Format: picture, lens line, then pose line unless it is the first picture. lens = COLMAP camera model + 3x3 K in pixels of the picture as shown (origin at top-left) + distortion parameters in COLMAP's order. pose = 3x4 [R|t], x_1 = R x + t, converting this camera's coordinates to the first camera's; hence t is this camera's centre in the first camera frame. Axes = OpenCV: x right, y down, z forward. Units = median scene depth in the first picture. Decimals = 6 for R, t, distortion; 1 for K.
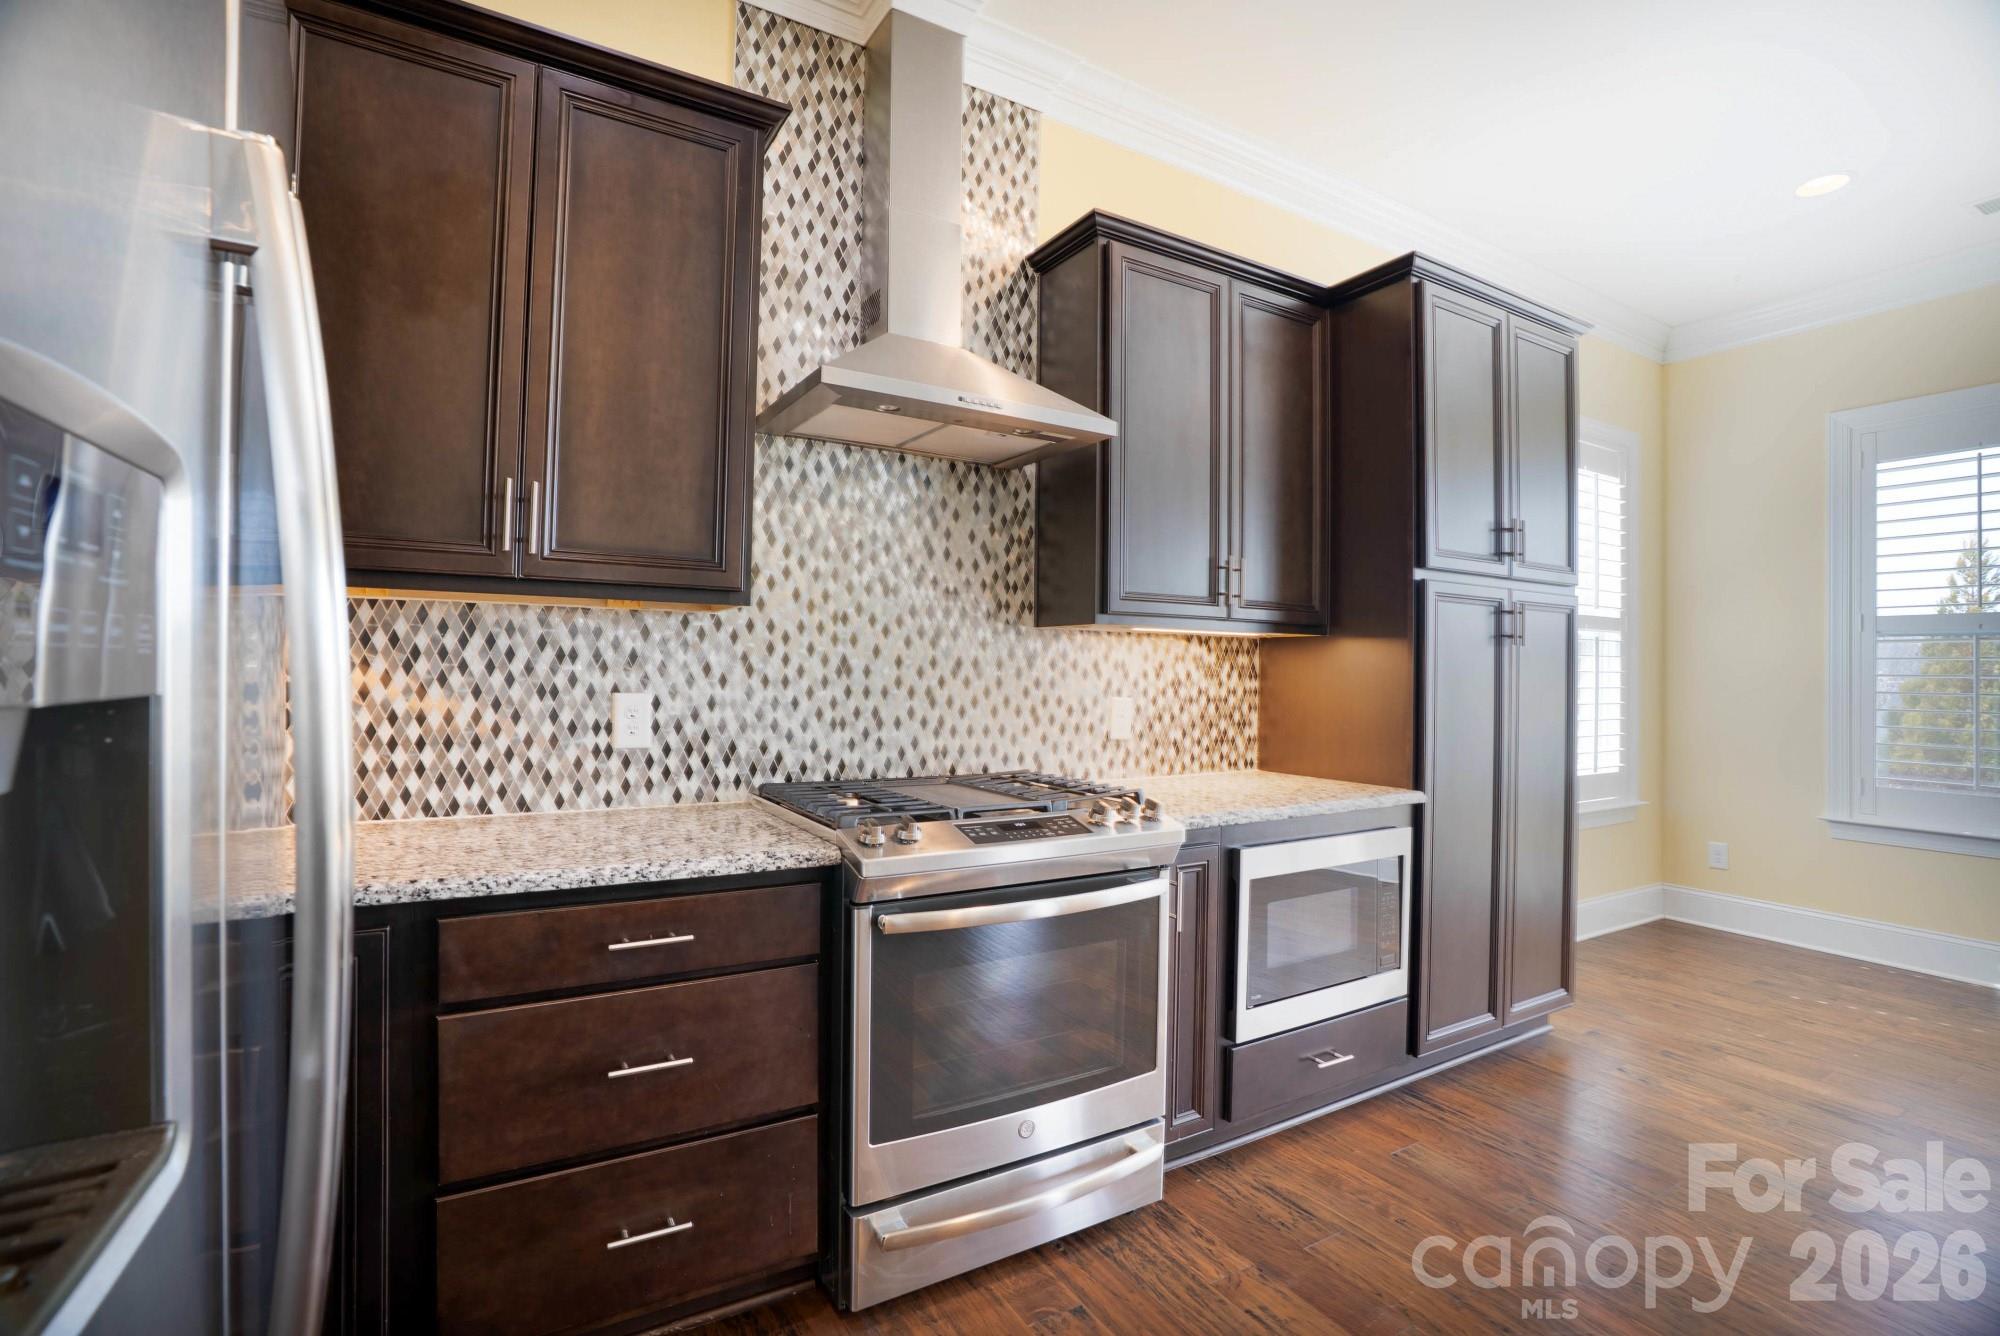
lens RADIAL K [[919.0, 0, 996.8], [0, 919.0, 662.1], [0, 0, 1]] dist [-0.045176, 0.004005]
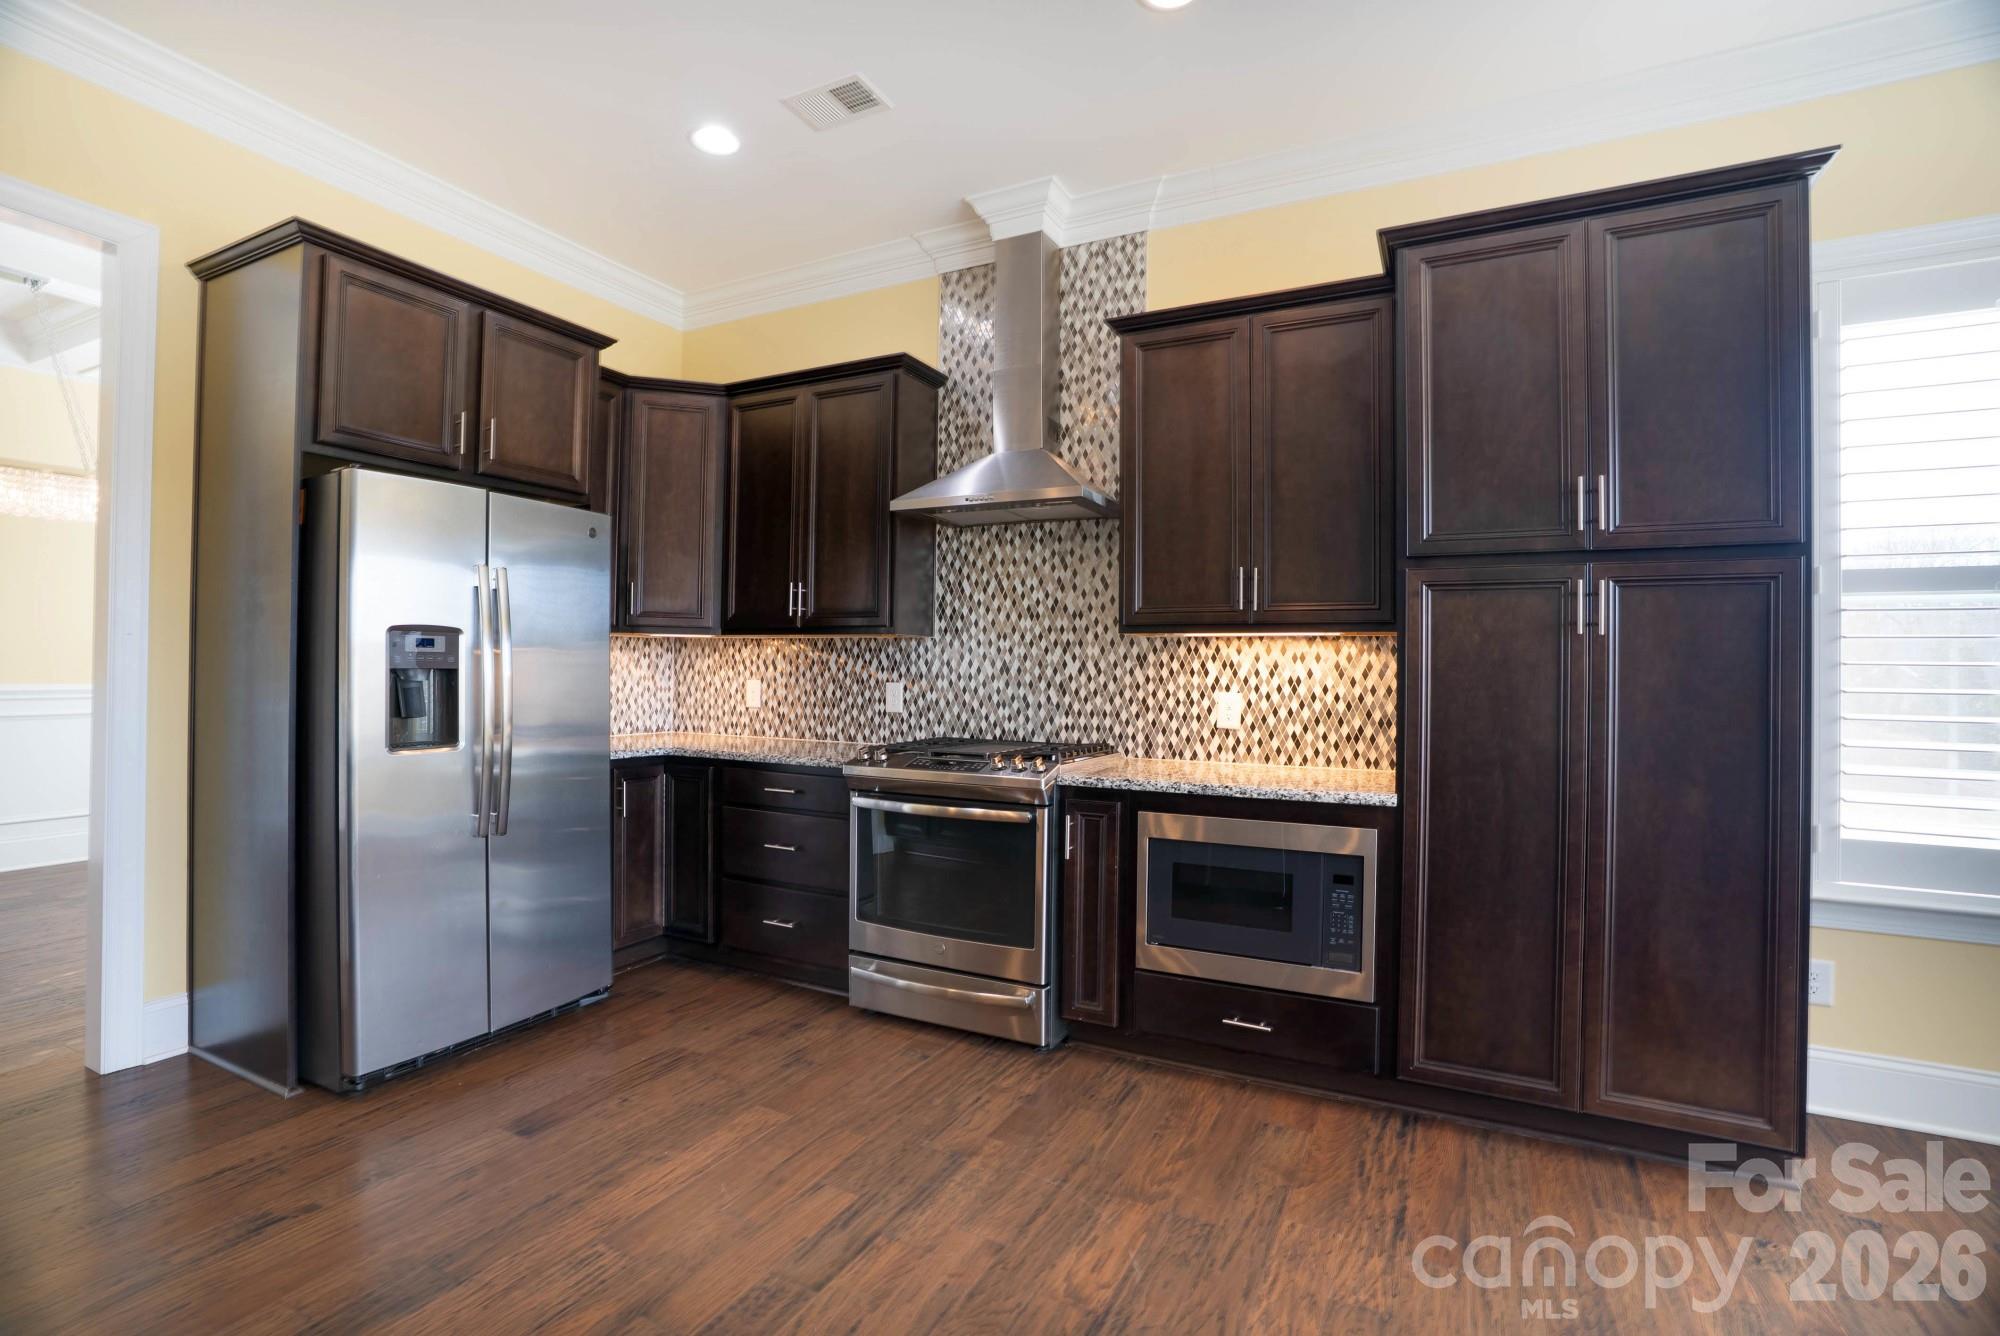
lens RADIAL K [[919.0, 0, 1004.0], [0, 919.0, 664.0], [0, 0, 1]] dist [-0.045176, 0.004005]
pose [[0.542037, -0.011662, -0.840274, 1.108026], [0.006000, 0.999932, -0.010007, 0.013964], [0.840333, 0.000382, 0.542070, 0.152112]]
